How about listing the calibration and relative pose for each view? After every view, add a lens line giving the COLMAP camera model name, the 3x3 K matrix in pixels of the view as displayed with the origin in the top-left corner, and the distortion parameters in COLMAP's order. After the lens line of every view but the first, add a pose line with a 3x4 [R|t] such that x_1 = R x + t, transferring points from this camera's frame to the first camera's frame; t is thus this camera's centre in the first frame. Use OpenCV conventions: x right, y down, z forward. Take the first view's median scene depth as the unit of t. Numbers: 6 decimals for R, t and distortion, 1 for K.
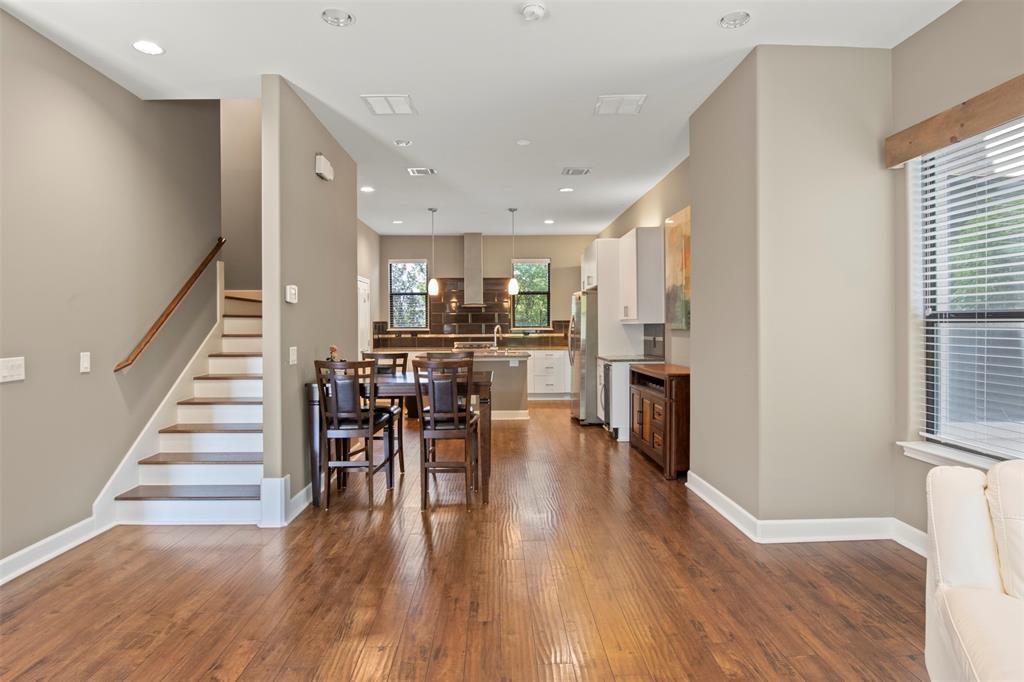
lens RADIAL K [[551.7, 0, 507.1], [0, 551.7, 325.0], [0, 0, 1]] dist [-0.002076, -0.000217]
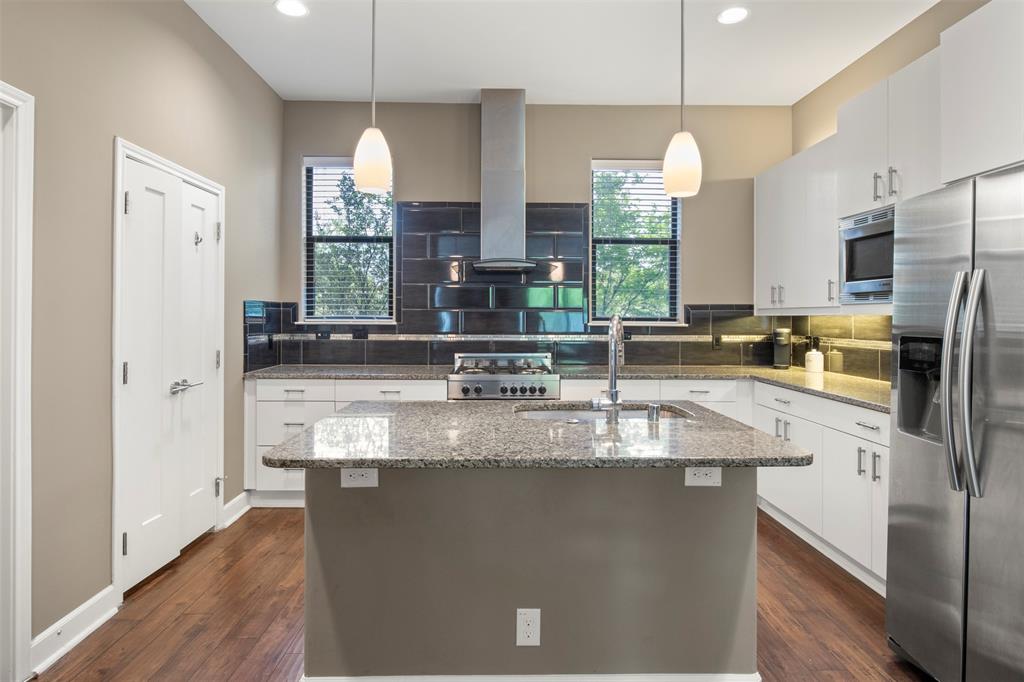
lens RADIAL K [[540.6, 0, 506.6], [0, 540.6, 314.7], [0, 0, 1]] dist [-0.000969, 0.000367]
pose [[0.999940, 0.010282, -0.003785, -0.061739], [-0.010290, 0.999945, -0.002063, 0.002349], [0.003763, 0.002102, 0.999991, 0.662918]]
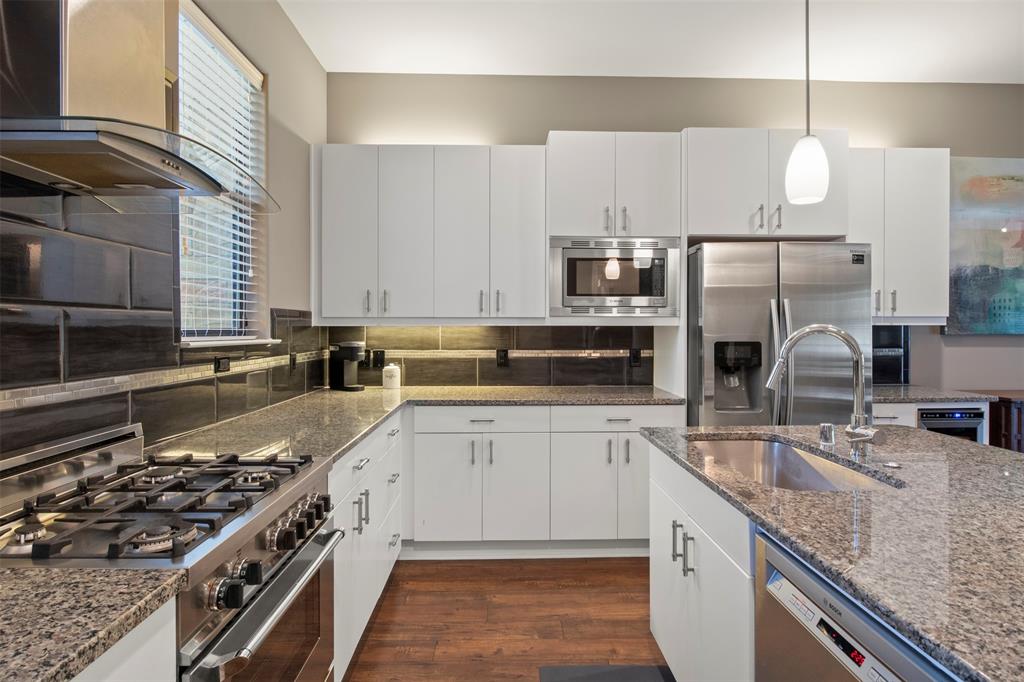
lens RADIAL K [[538.8, 0, 511.2], [0, 538.8, 329.7], [0, 0, 1]] dist [0.000065, 0.000397]
pose [[0.000843, 0.004056, 0.999991, -0.206461], [-0.002298, 0.999989, -0.004054, 0.003596], [-0.999997, -0.002295, 0.000853, 1.006061]]
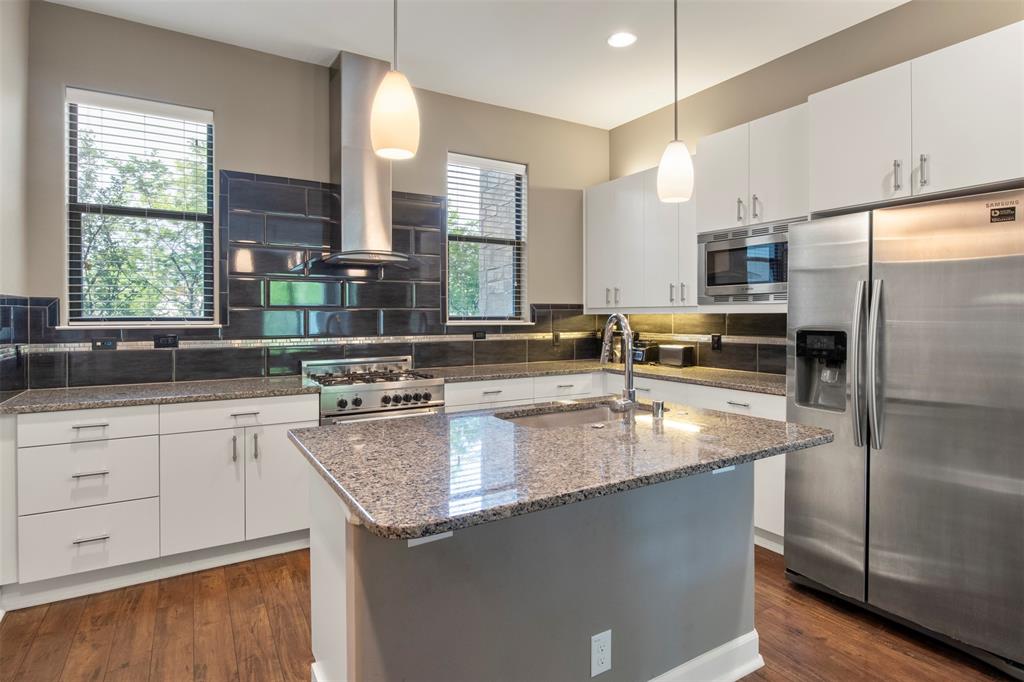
lens RADIAL K [[540.6, 0, 506.6], [0, 540.6, 314.7], [0, 0, 1]] dist [-0.000969, 0.000367]
pose [[0.867545, 0.005807, 0.497325, -0.173606], [-0.004840, 0.999983, -0.003234, 0.002472], [-0.497336, 0.000398, 0.867558, 0.718584]]
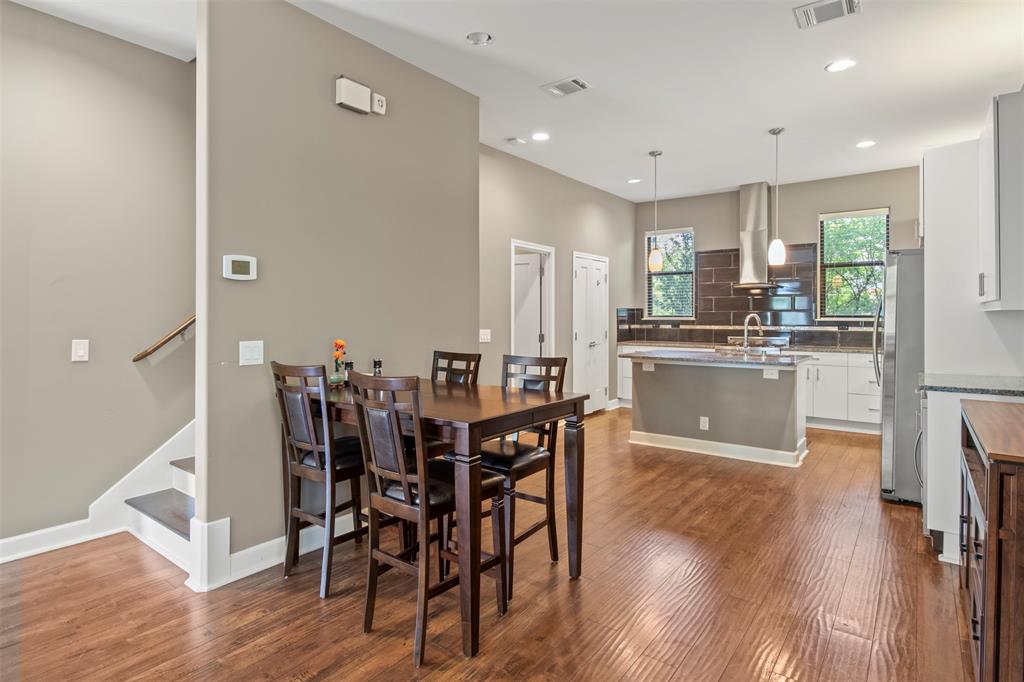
lens RADIAL K [[540.6, 0, 506.6], [0, 540.6, 314.7], [0, 0, 1]] dist [-0.000969, 0.000367]
pose [[0.781391, 0.004632, -0.624024, 0.138753], [-0.003348, 0.999989, 0.003230, 0.000972], [0.624032, -0.000435, 0.781398, 0.286762]]
